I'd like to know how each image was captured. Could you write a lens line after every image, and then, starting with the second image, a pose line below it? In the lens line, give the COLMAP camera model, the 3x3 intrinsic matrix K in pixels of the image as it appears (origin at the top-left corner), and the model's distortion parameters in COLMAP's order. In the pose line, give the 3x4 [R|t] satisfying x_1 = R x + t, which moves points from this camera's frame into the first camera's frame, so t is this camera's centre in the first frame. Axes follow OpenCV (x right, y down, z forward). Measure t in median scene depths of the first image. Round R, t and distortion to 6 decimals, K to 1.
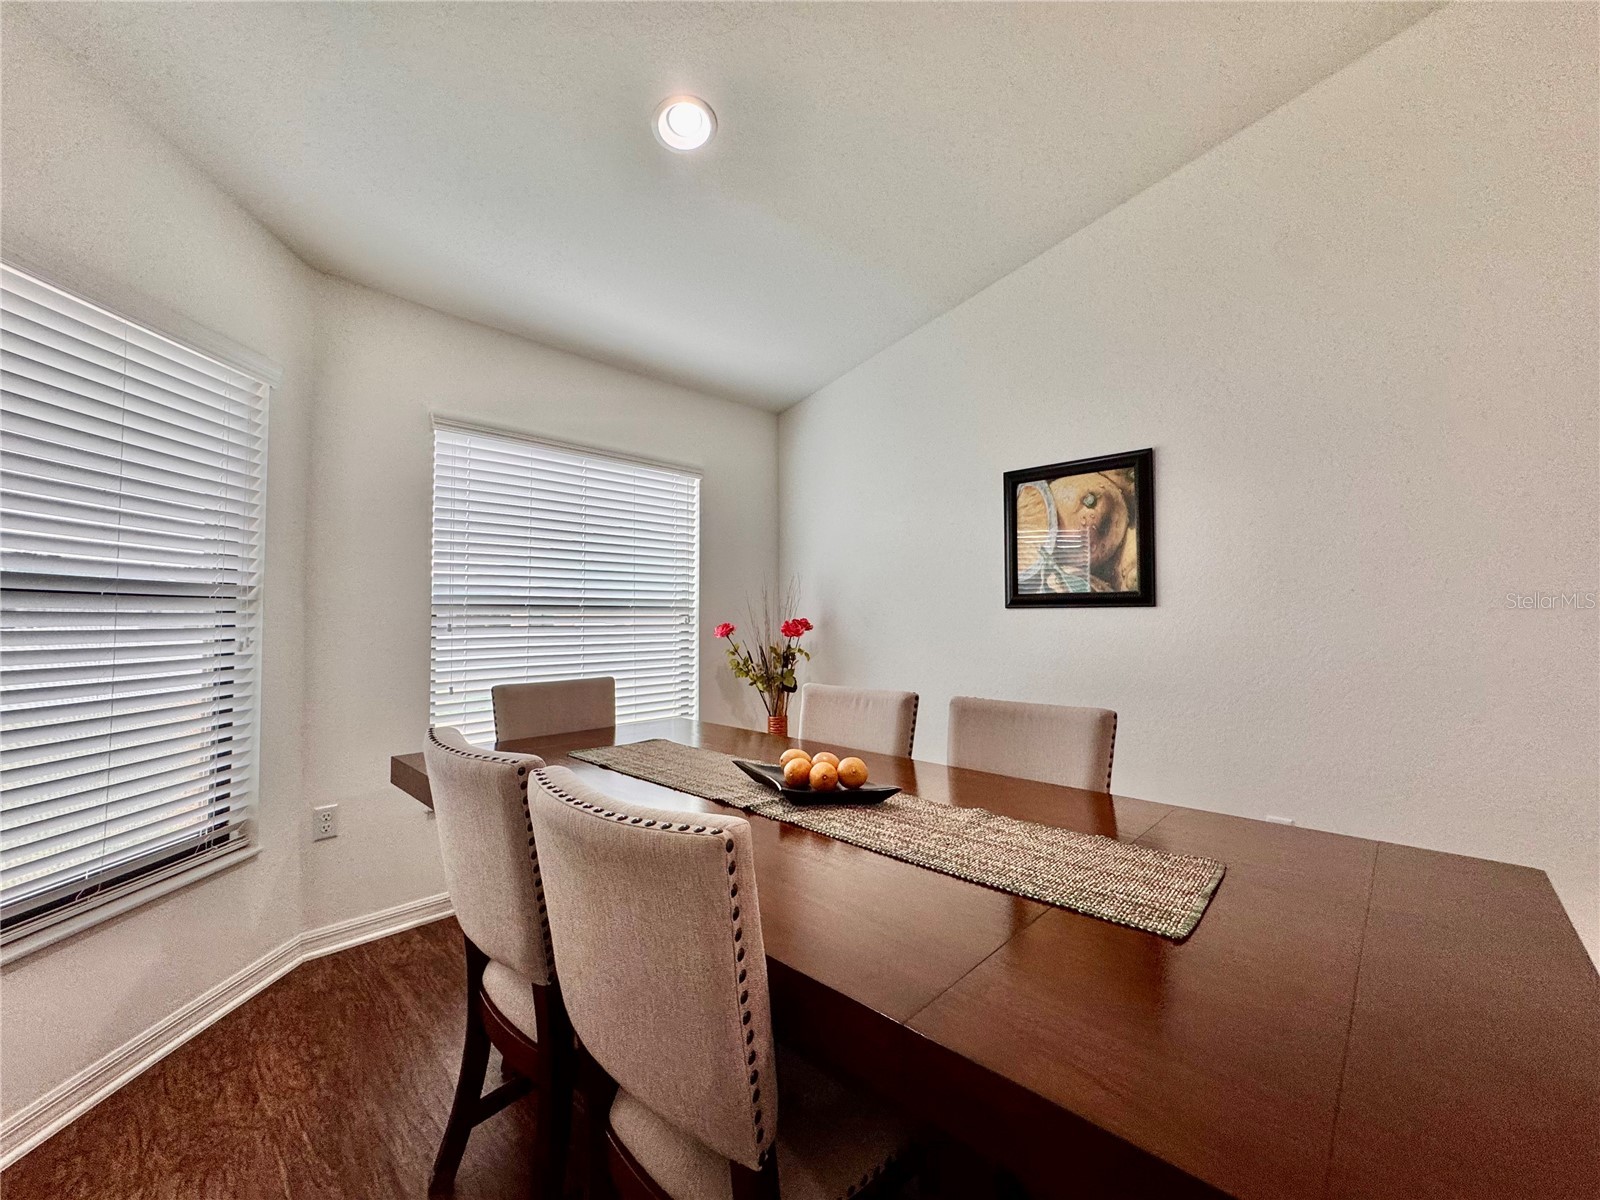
lens RADIAL K [[643.9, 0, 801.1], [0, 643.9, 606.0], [0, 0, 1]] dist [-0.000793, 0.000316]
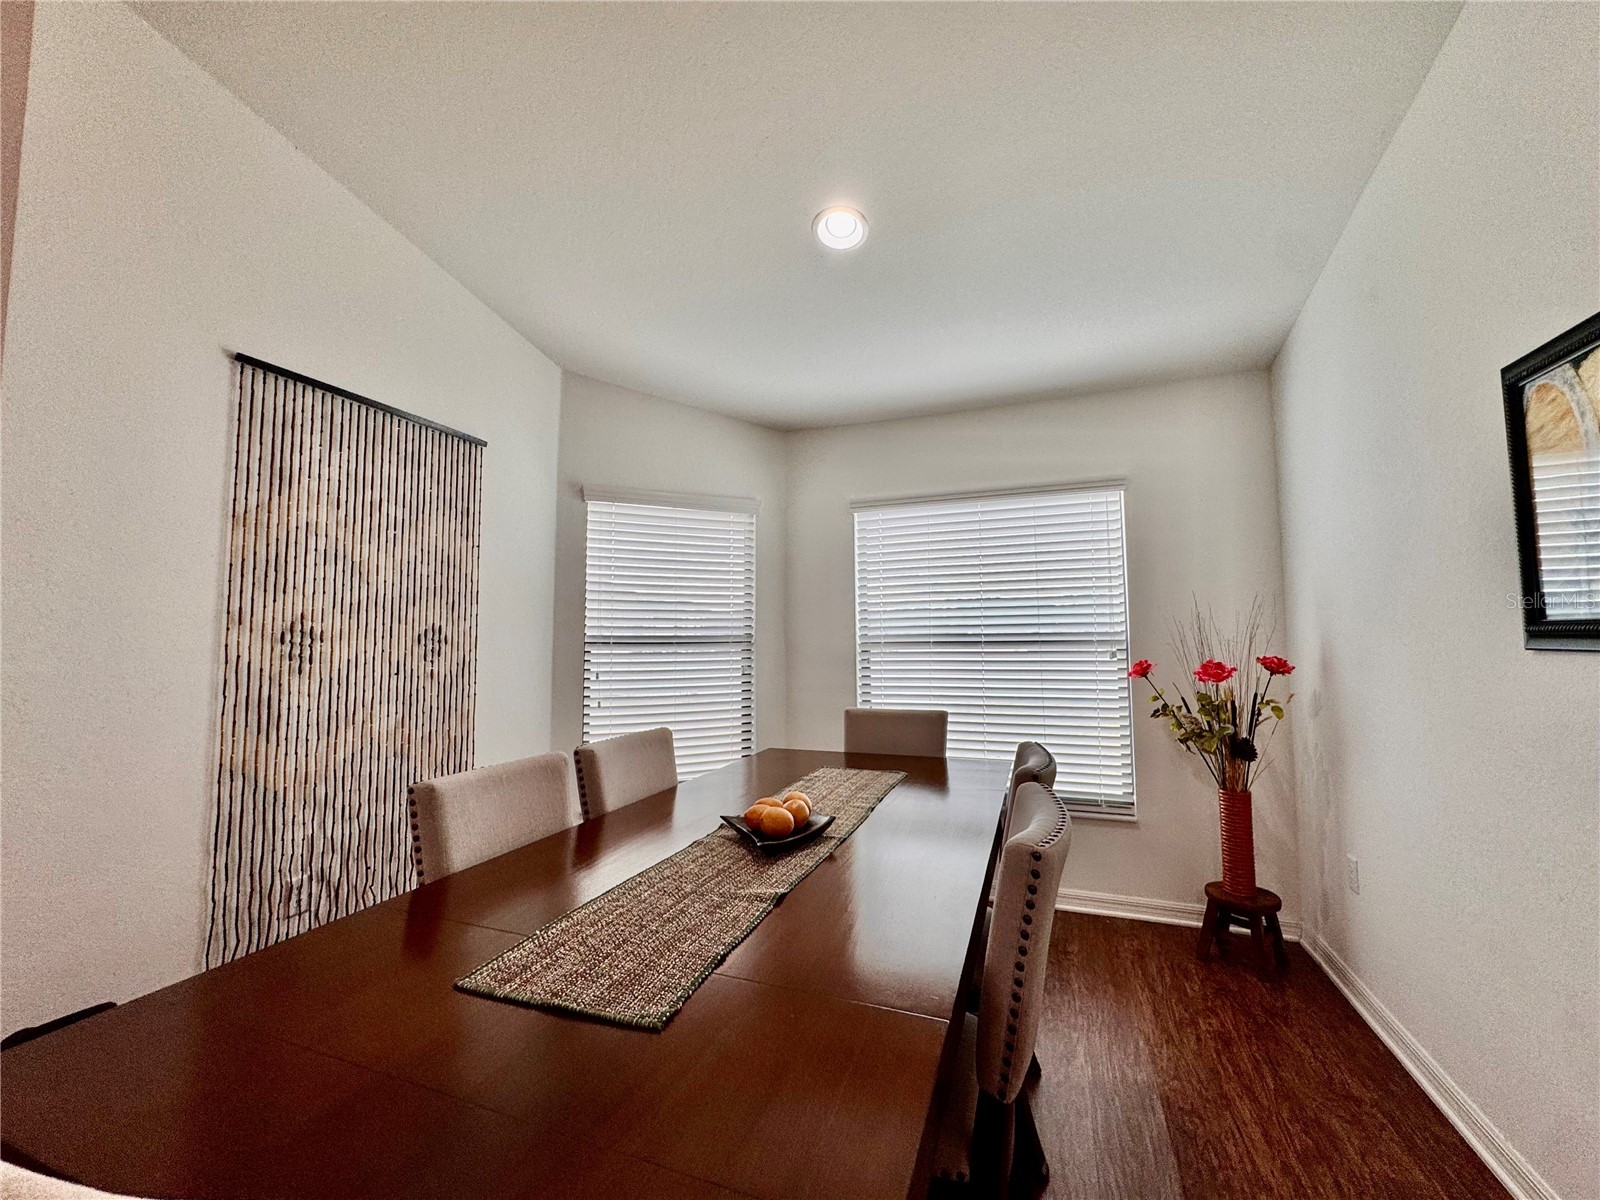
lens RADIAL K [[643.9, 0, 801.9], [0, 643.9, 591.5], [0, 0, 1]] dist [-0.000793, 0.000316]
pose [[0.391913, -0.071237, -0.917240, 0.558147], [0.022324, 0.997440, -0.067927, -0.018266], [0.919732, 0.006145, 0.392500, 0.333932]]
